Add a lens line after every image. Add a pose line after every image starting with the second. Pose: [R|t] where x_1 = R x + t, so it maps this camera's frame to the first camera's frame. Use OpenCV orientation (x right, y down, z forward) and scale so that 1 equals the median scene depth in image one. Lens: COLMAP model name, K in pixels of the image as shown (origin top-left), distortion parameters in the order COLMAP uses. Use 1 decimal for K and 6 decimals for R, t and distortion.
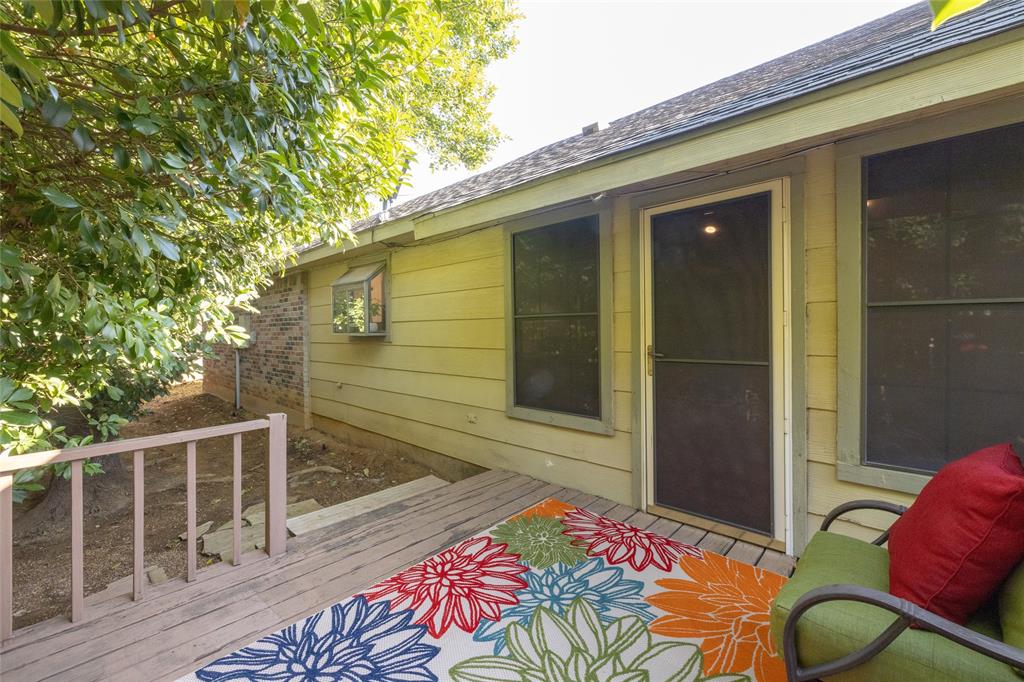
lens RADIAL K [[429.0, 0, 509.5], [0, 429.0, 334.5], [0, 0, 1]] dist [-0.003686, -0.000093]
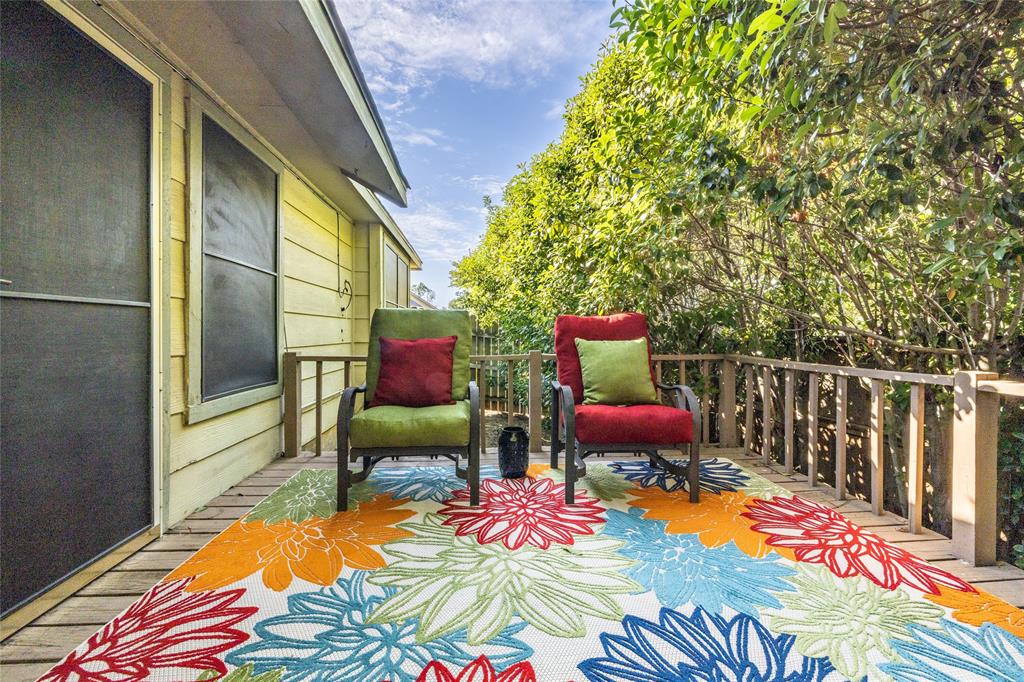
lens RADIAL K [[429.0, 0, 505.7], [0, 429.0, 335.9], [0, 0, 1]] dist [-0.003686, -0.000093]
pose [[-0.743779, -0.001791, 0.668423, -0.439124], [0.008705, 0.999886, 0.012366, 0.133990], [-0.668369, 0.015016, -0.743679, 1.281974]]
